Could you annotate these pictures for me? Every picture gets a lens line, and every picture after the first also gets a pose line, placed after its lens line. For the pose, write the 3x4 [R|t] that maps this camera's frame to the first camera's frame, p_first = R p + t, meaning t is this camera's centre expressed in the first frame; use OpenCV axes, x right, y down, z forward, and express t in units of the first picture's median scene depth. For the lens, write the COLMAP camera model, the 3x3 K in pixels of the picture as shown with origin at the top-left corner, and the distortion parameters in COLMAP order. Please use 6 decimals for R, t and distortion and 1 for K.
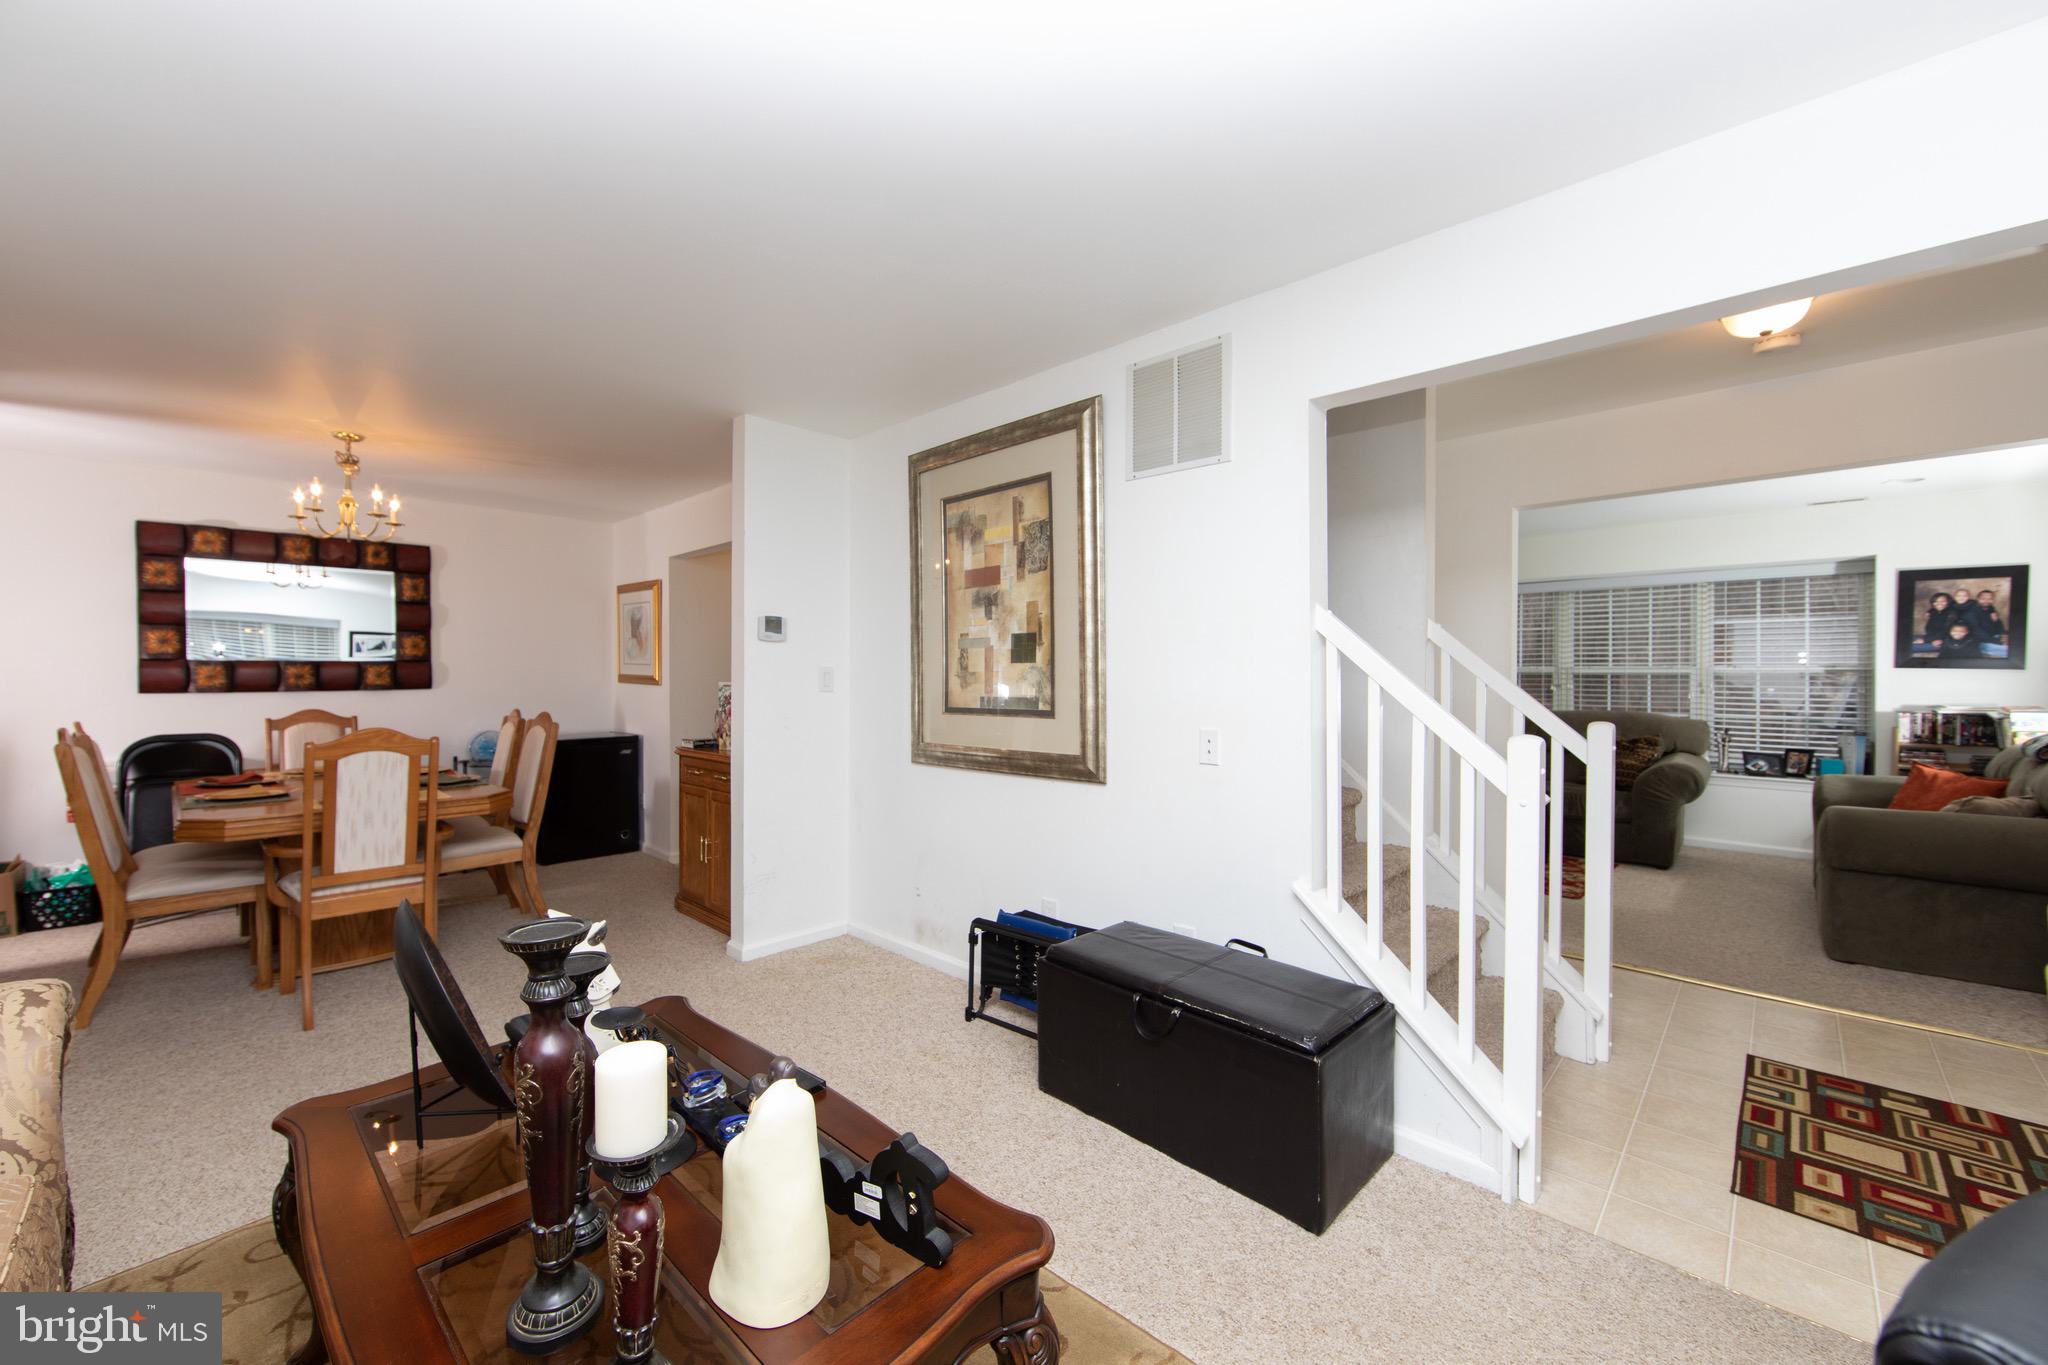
lens RADIAL K [[808.9, 0, 1010.1], [0, 808.9, 676.7], [0, 0, 1]] dist [-0.002354, 0.000170]
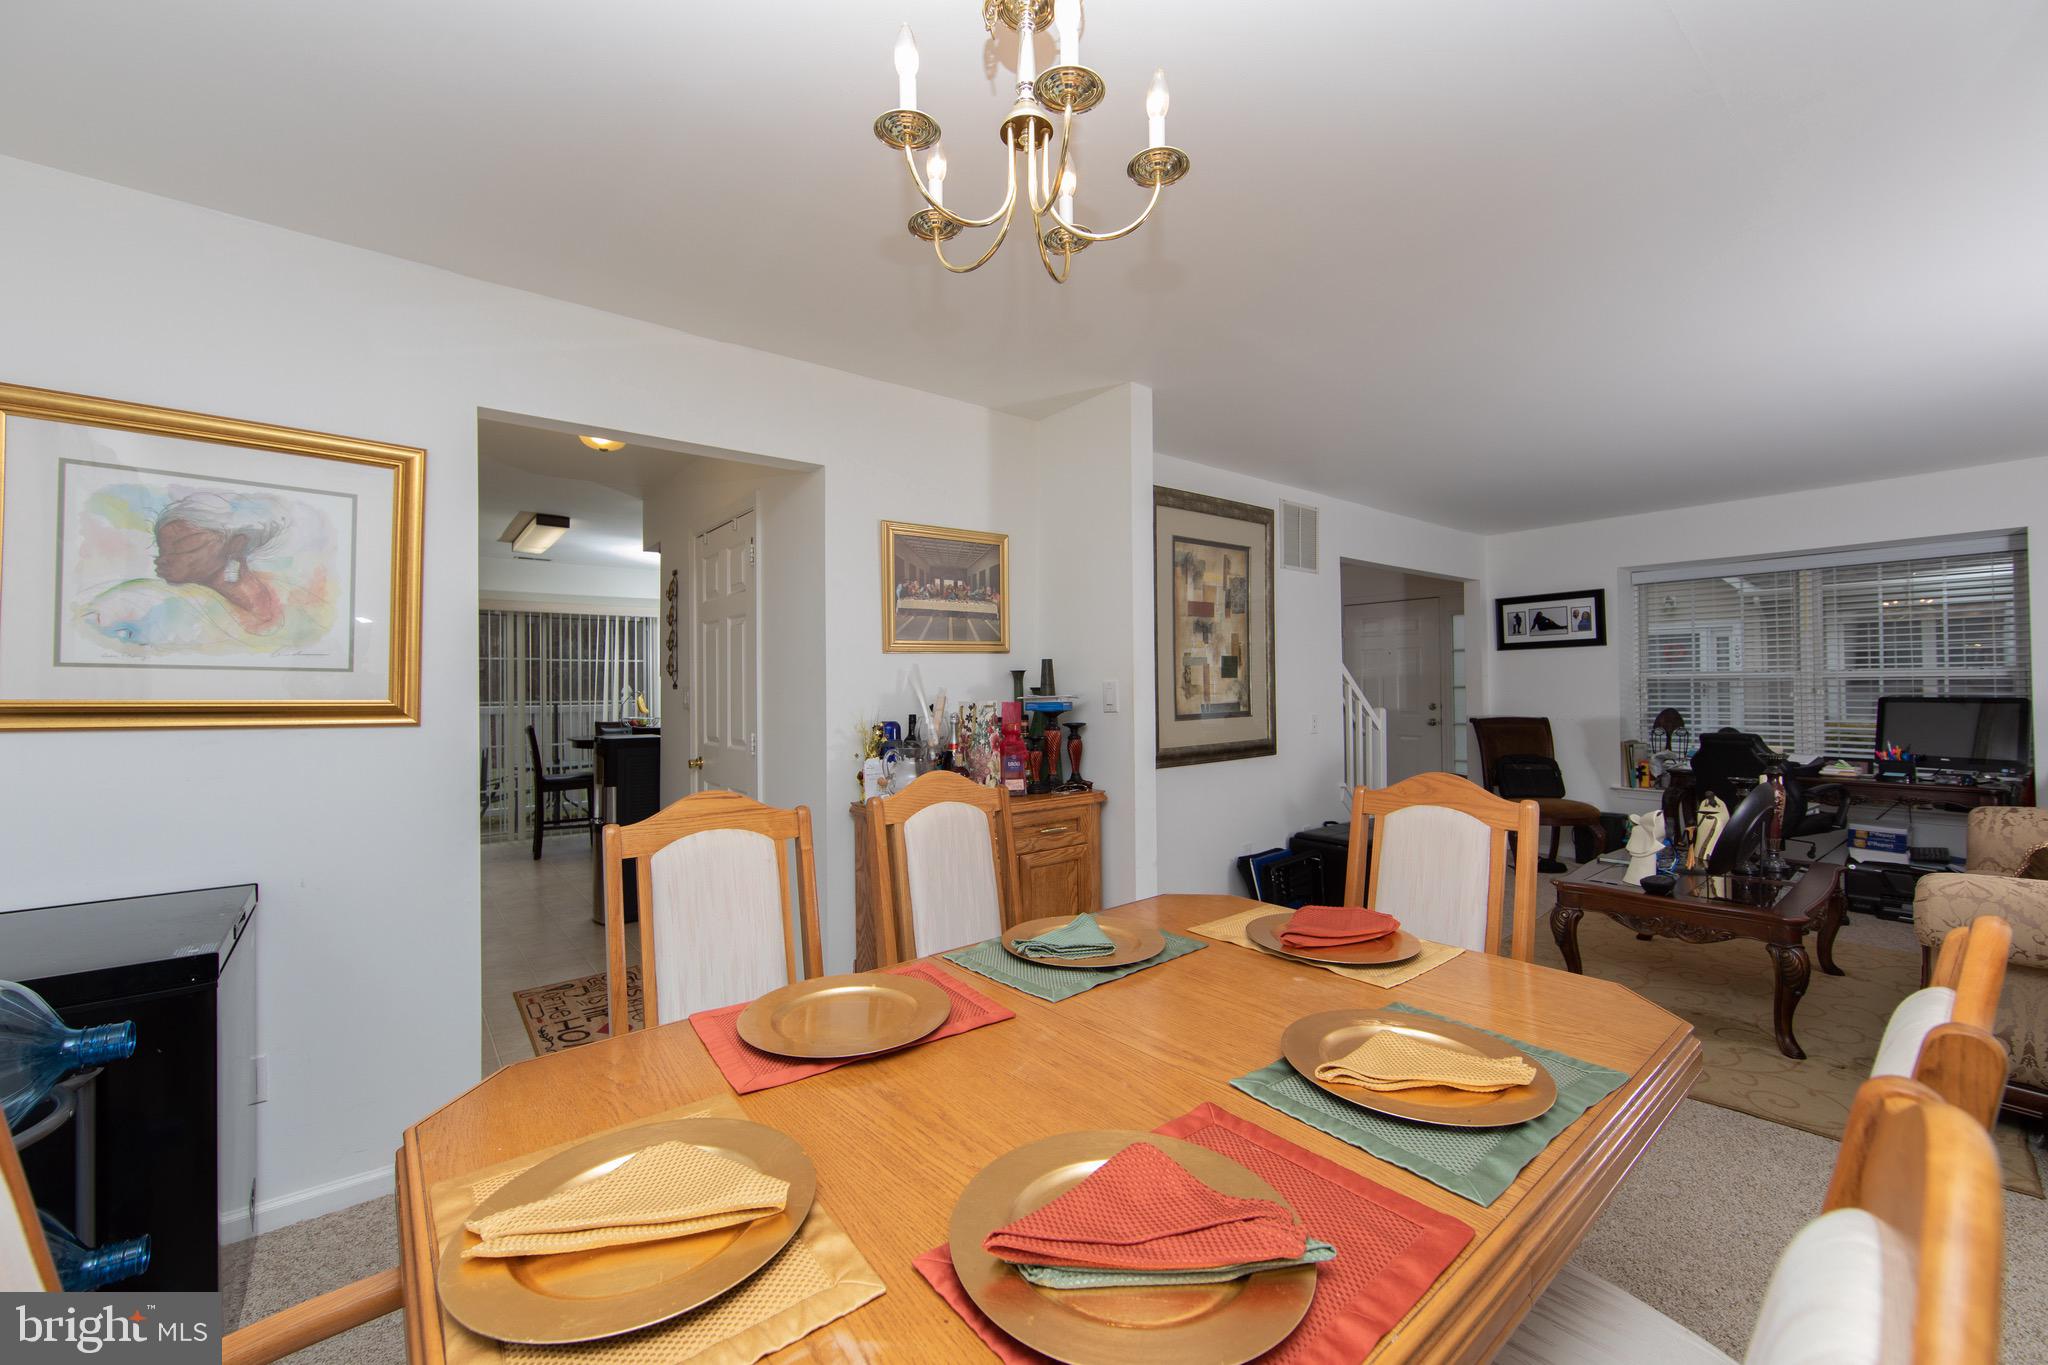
lens RADIAL K [[798.9, 0, 1013.9], [0, 798.9, 676.5], [0, 0, 1]] dist [-0.003341, -0.000021]
pose [[0.121967, 0.008533, 0.992498, -1.275431], [0.012458, 0.999871, -0.010127, -0.009647], [-0.992456, 0.013600, 0.121844, 1.118338]]
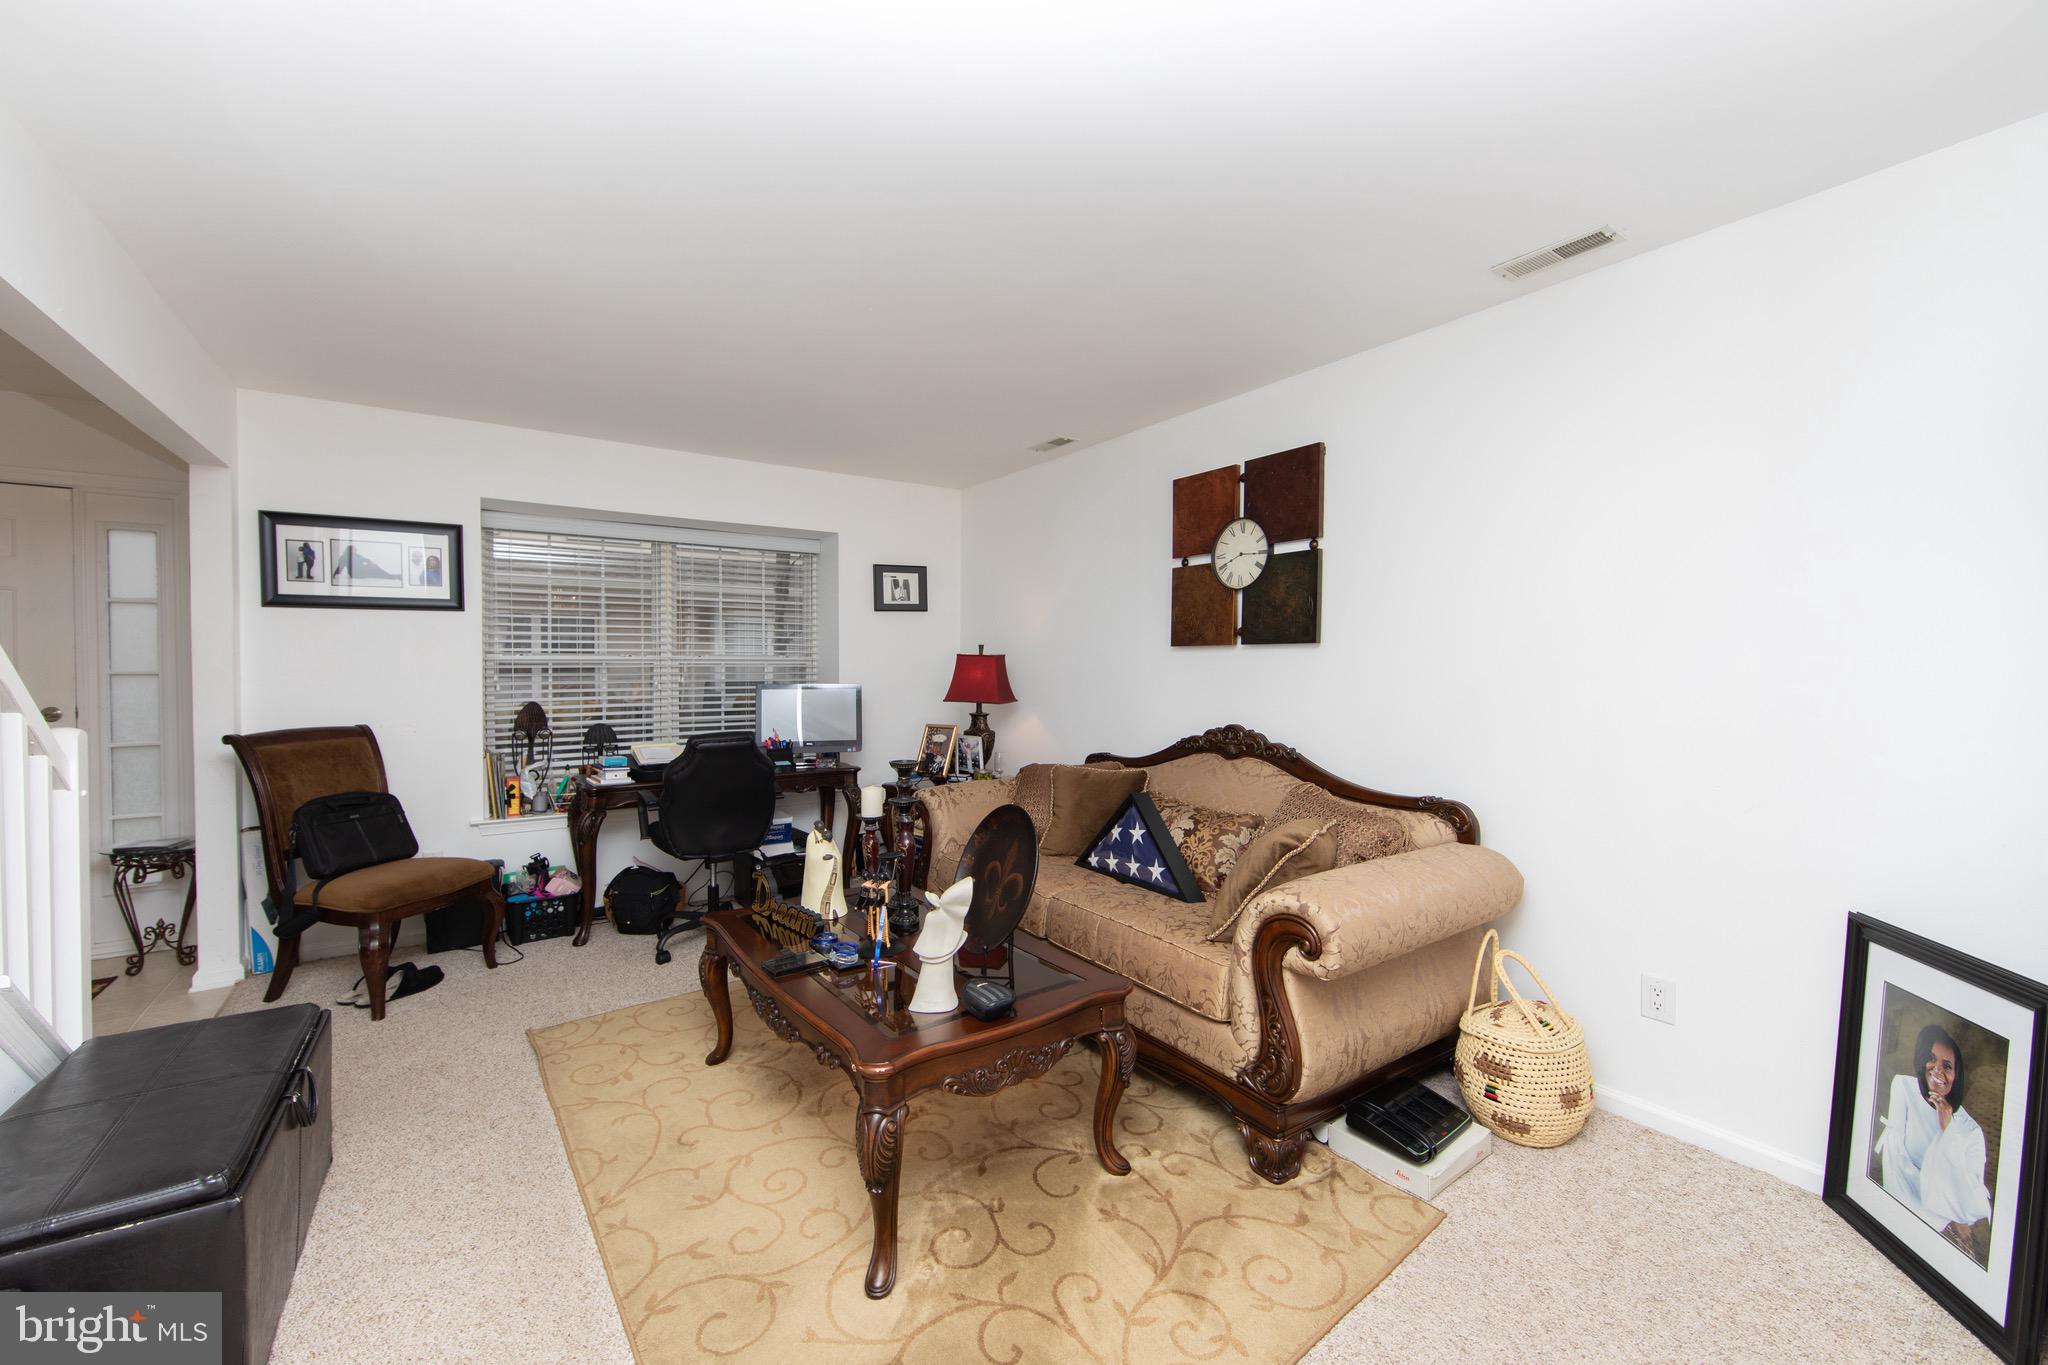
lens RADIAL K [[808.9, 0, 1010.1], [0, 808.9, 676.7], [0, 0, 1]] dist [-0.002354, 0.000170]
pose [[-0.979641, -0.004971, 0.200698, -0.435765], [-0.002015, 0.999886, 0.014933, -0.002701], [-0.200749, 0.014224, -0.979539, 1.039695]]
